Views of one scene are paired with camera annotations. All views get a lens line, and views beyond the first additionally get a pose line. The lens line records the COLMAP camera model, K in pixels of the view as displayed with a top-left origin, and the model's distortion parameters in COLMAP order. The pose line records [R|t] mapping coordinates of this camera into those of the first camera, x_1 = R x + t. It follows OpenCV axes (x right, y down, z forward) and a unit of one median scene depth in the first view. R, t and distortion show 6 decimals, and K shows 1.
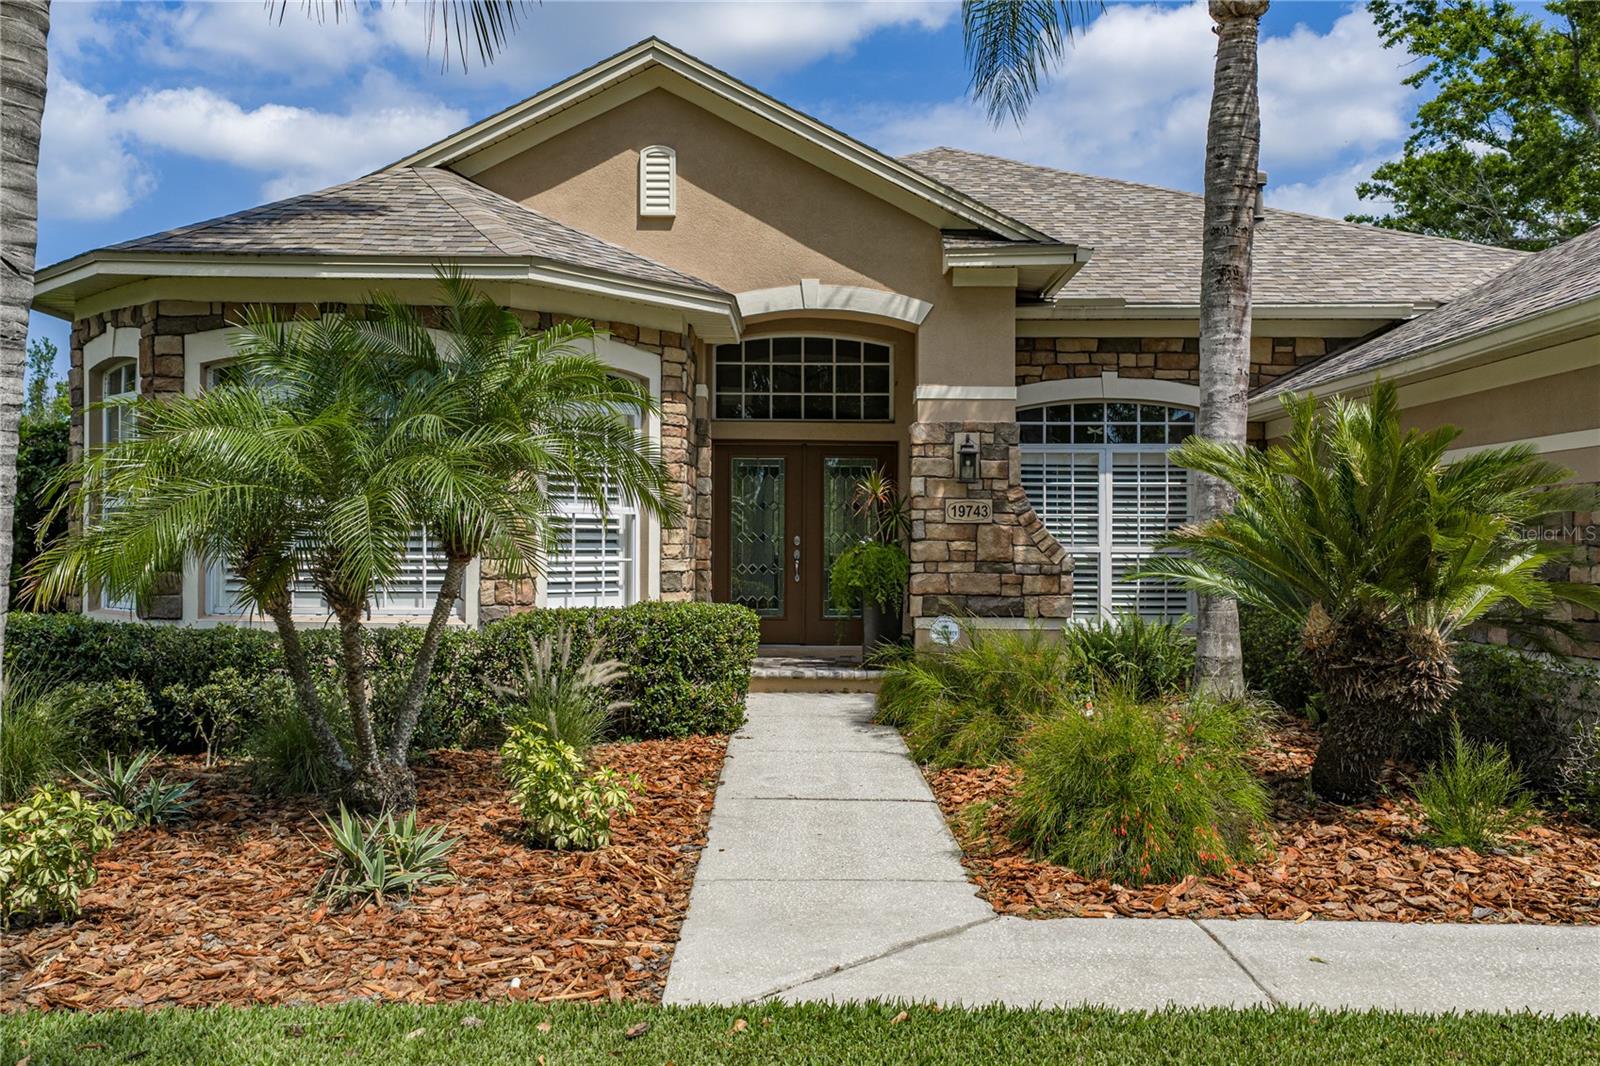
lens RADIAL K [[1383.1, 0, 805.3], [0, 1383.1, 527.0], [0, 0, 1]] dist [0.030868, -0.008376]
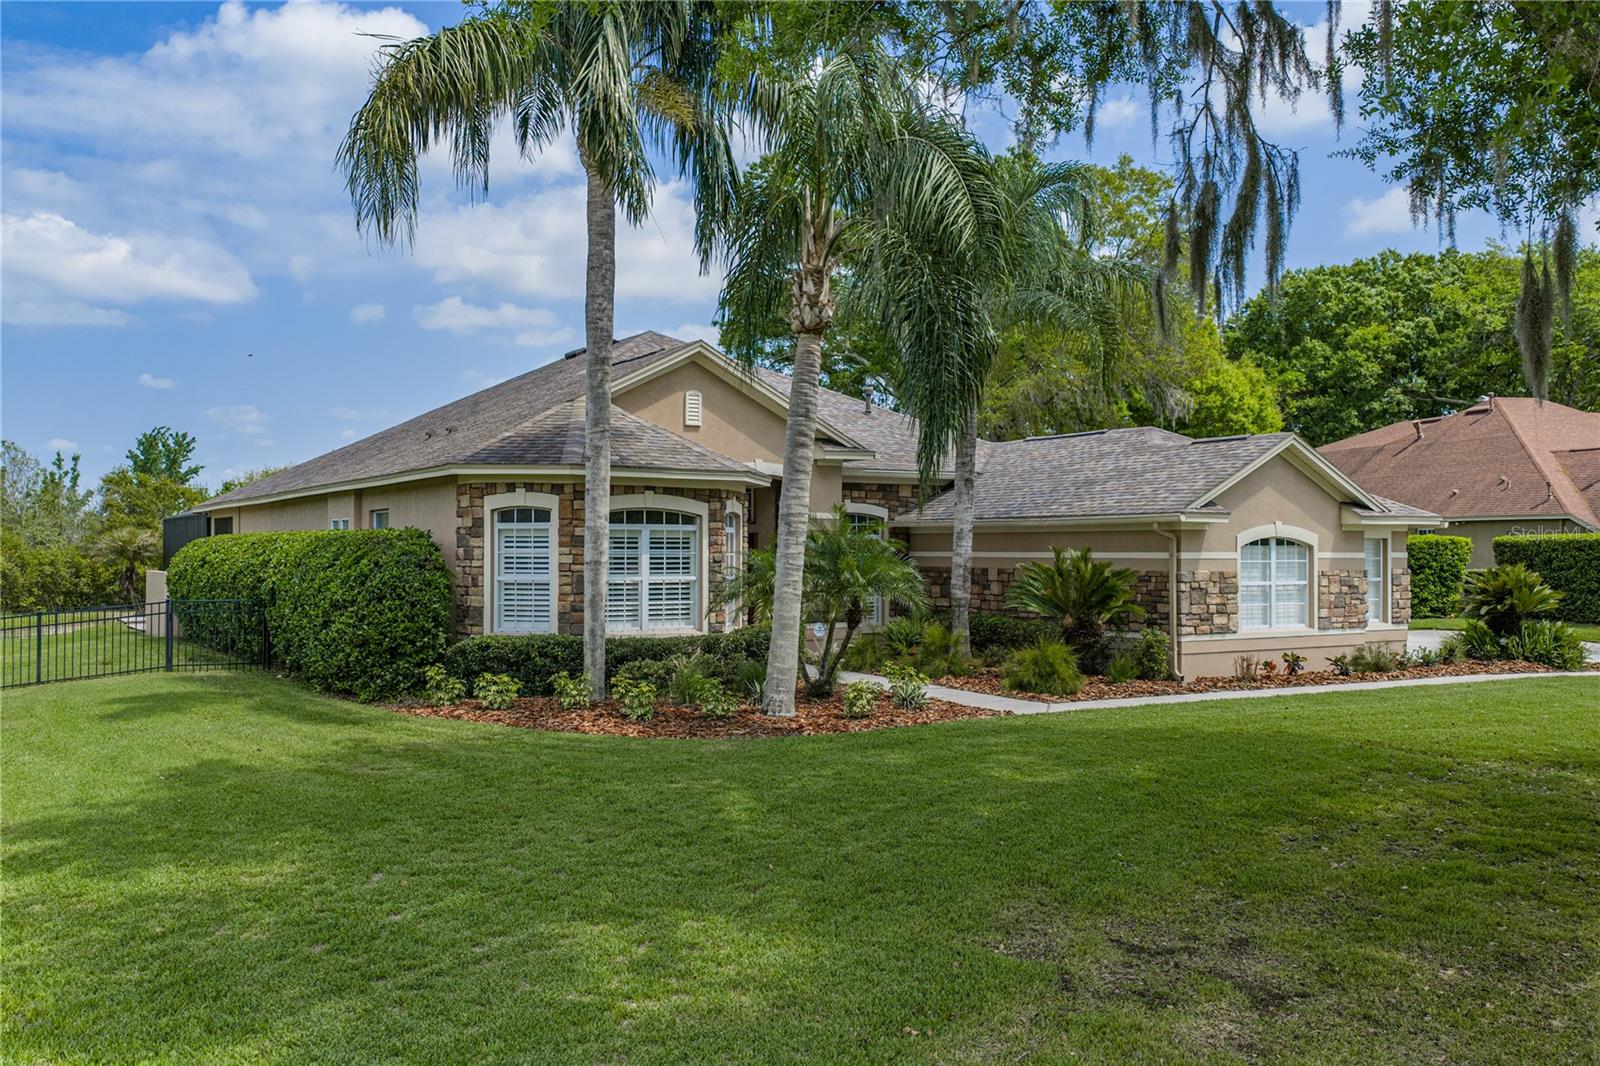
lens RADIAL K [[1383.1, 0, 808.7], [0, 1383.1, 546.0], [0, 0, 1]] dist [0.030868, -0.008376]
pose [[0.842064, -0.001219, 0.539376, -1.098259], [-0.005168, 0.999933, 0.010328, -0.077597], [-0.539353, -0.011484, 0.842002, -0.802229]]
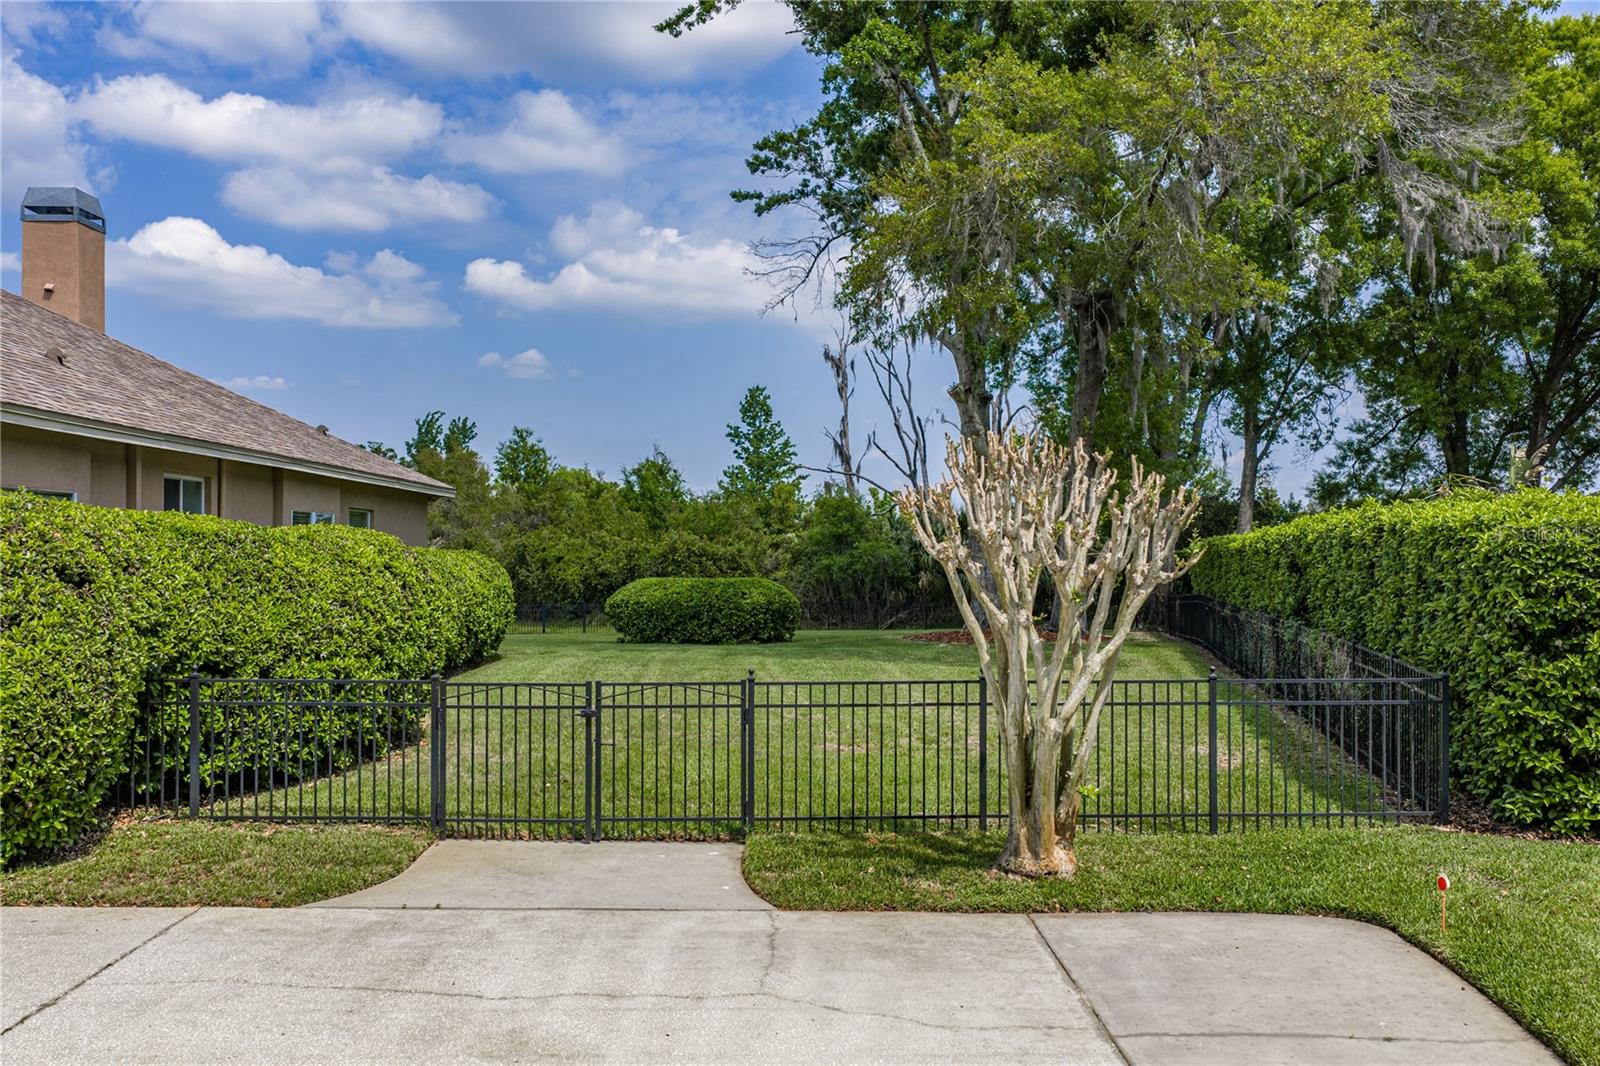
lens RADIAL K [[1392.1, 0, 801.7], [0, 1392.1, 538.0], [0, 0, 1]] dist [0.012379, -0.003120]
pose [[0.999769, 0.002160, 0.021374, 1.759658], [-0.002350, 0.999958, 0.008864, -0.058117], [-0.021354, -0.008912, 0.999732, 0.512035]]
